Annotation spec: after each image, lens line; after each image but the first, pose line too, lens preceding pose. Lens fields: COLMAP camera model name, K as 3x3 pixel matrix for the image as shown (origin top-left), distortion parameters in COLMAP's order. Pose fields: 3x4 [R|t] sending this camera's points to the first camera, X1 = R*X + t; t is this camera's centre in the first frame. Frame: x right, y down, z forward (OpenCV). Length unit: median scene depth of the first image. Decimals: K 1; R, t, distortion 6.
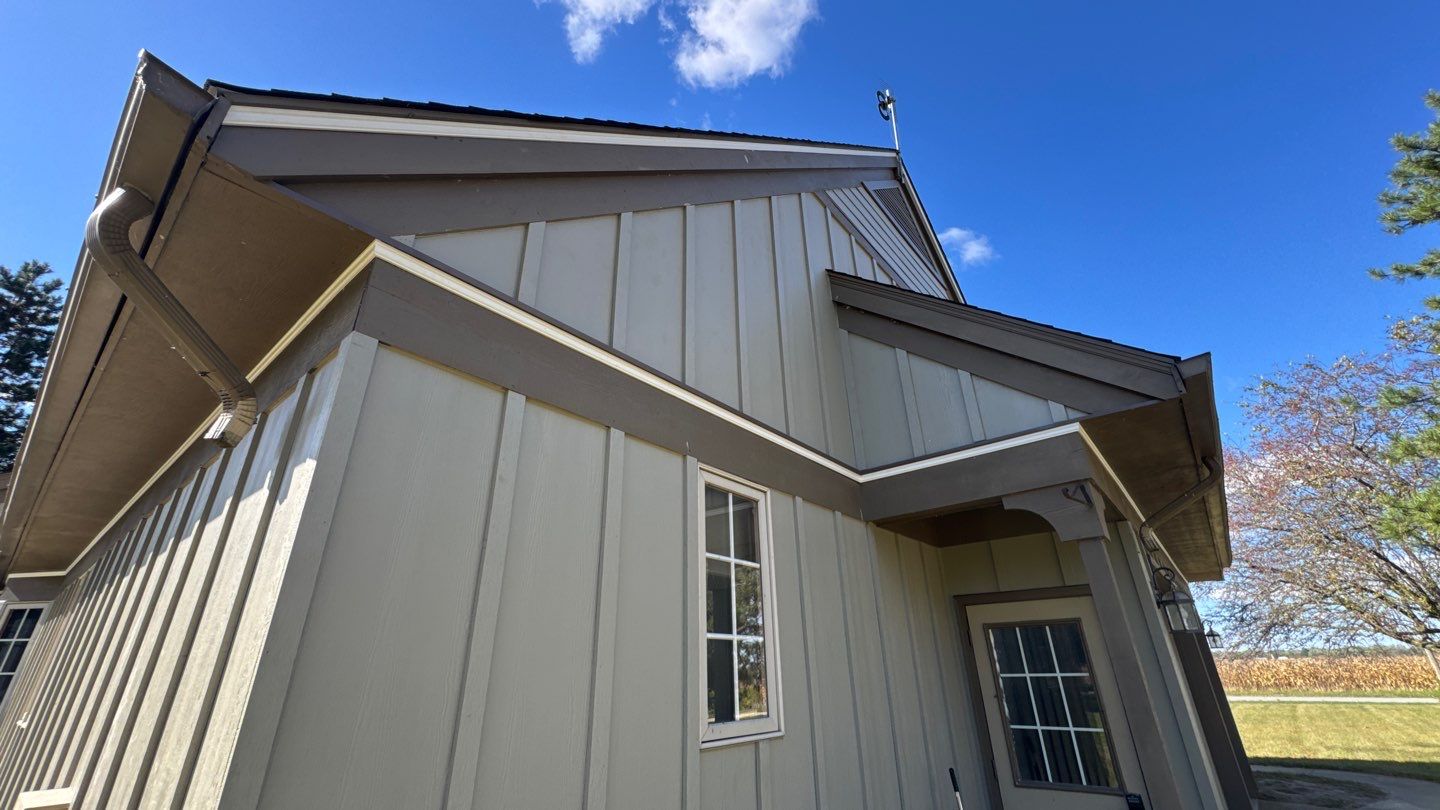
lens RADIAL K [[574.7, 0, 719.8], [0, 574.7, 401.0], [0, 0, 1]] dist [-0.003262, 0.000396]
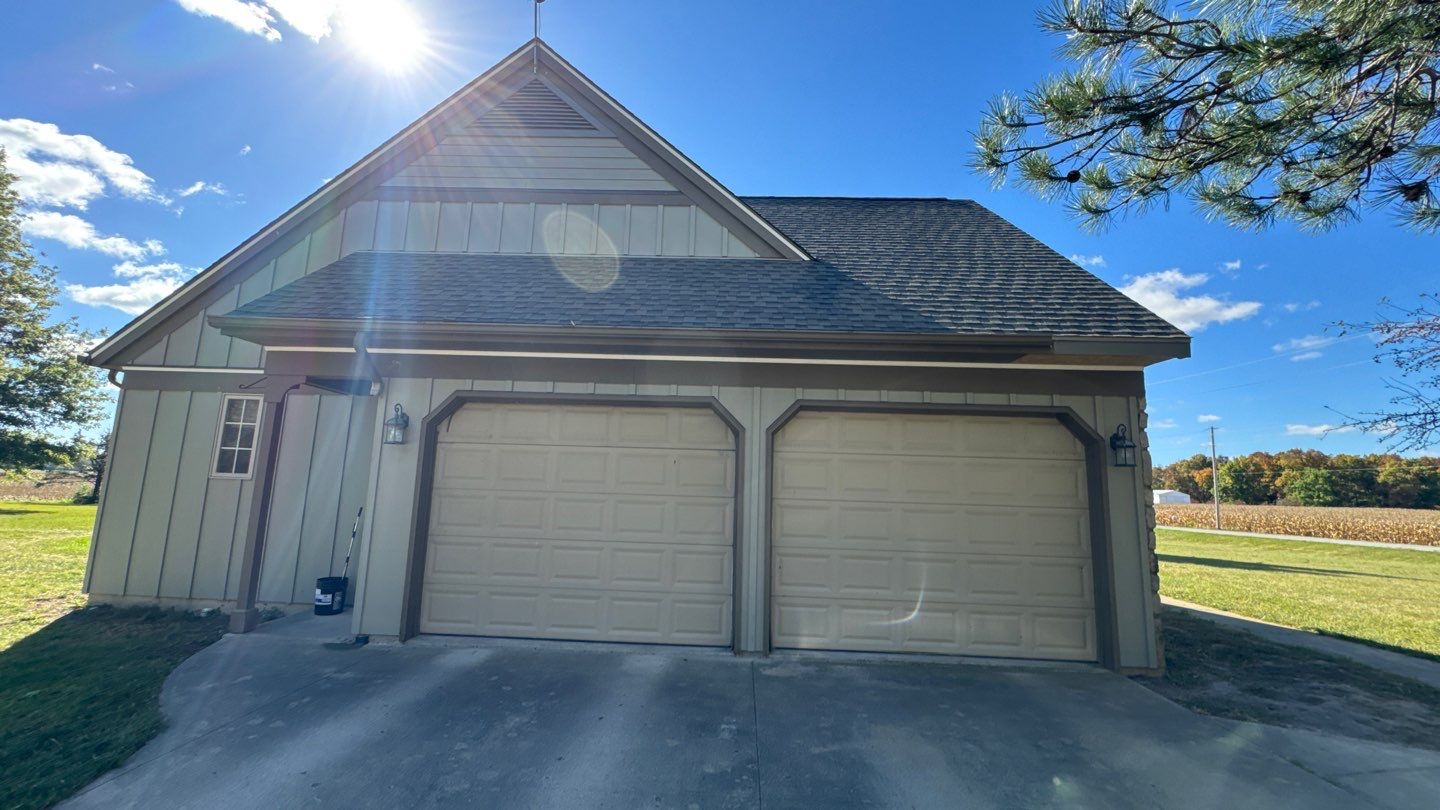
lens RADIAL K [[574.7, 0, 717.7], [0, 574.7, 399.0], [0, 0, 1]] dist [-0.003262, 0.000396]
pose [[0.607837, -0.084241, -0.789581, 2.923932], [0.300940, 0.944618, 0.130889, 0.388146], [0.734826, -0.317175, 0.599525, 0.833533]]
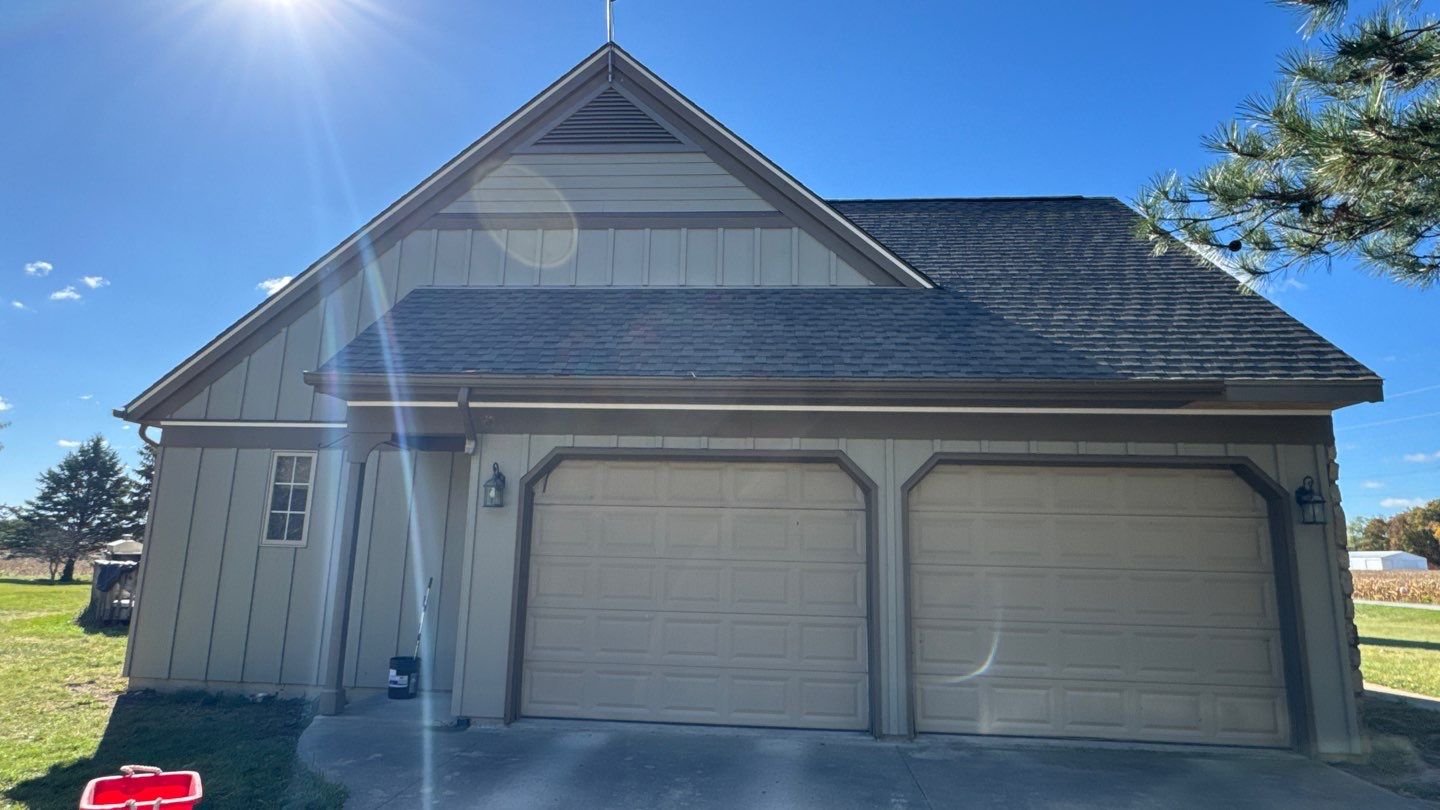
lens RADIAL K [[772.7, 0, 725.3], [0, 772.7, 403.1], [0, 0, 1]] dist [-0.001589, 0.000437]
pose [[0.572487, -0.123470, -0.810564, 3.090420], [0.319611, 0.943999, 0.081940, 0.207874], [0.755054, -0.305975, 0.579890, 0.443603]]
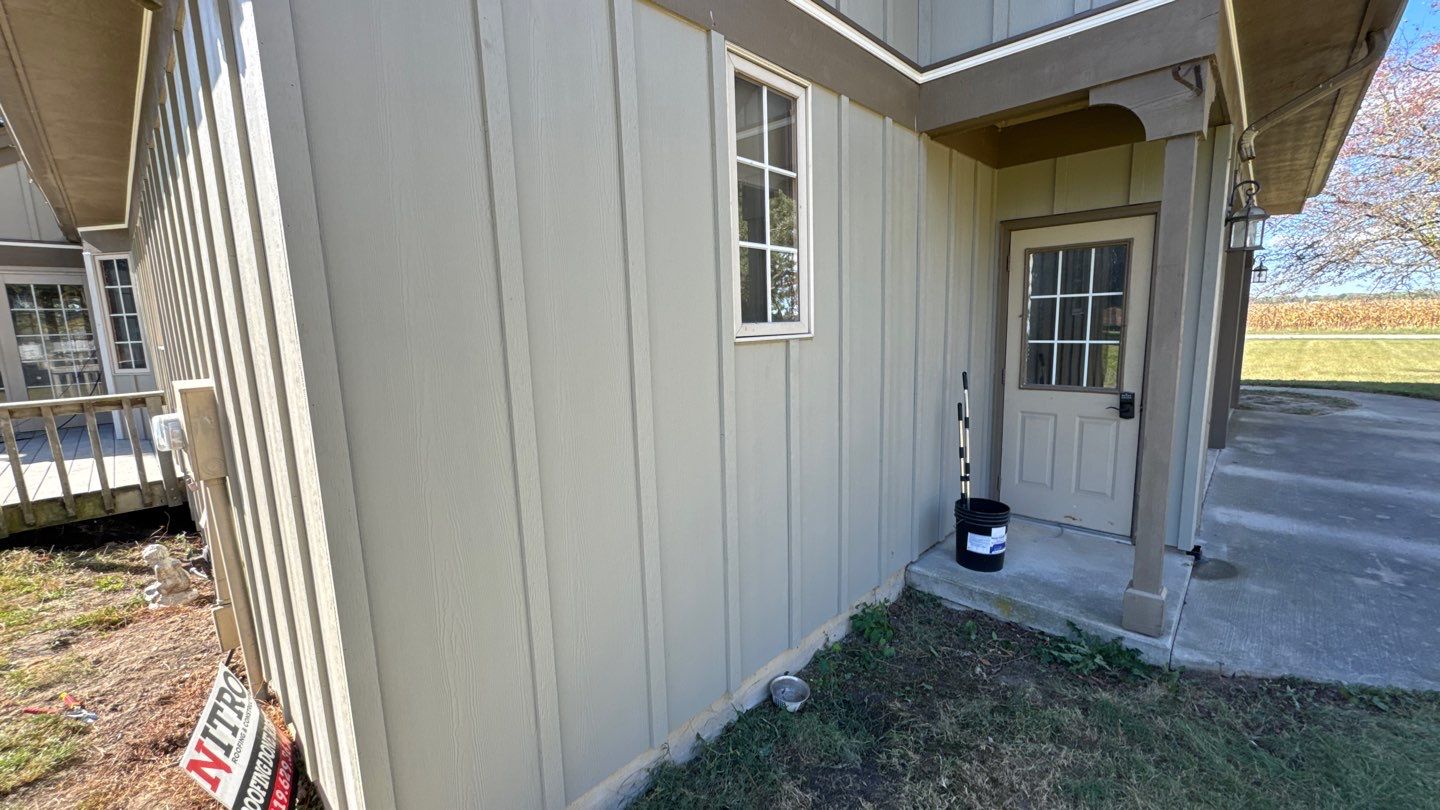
lens RADIAL K [[574.7, 0, 718.8], [0, 574.7, 403.7], [0, 0, 1]] dist [-0.003262, 0.000396]
pose [[0.997722, -0.002195, -0.067418, 0.005453], [0.038938, 0.834867, 0.549073, 0.065923], [0.055080, -0.550447, 0.833051, 0.018695]]
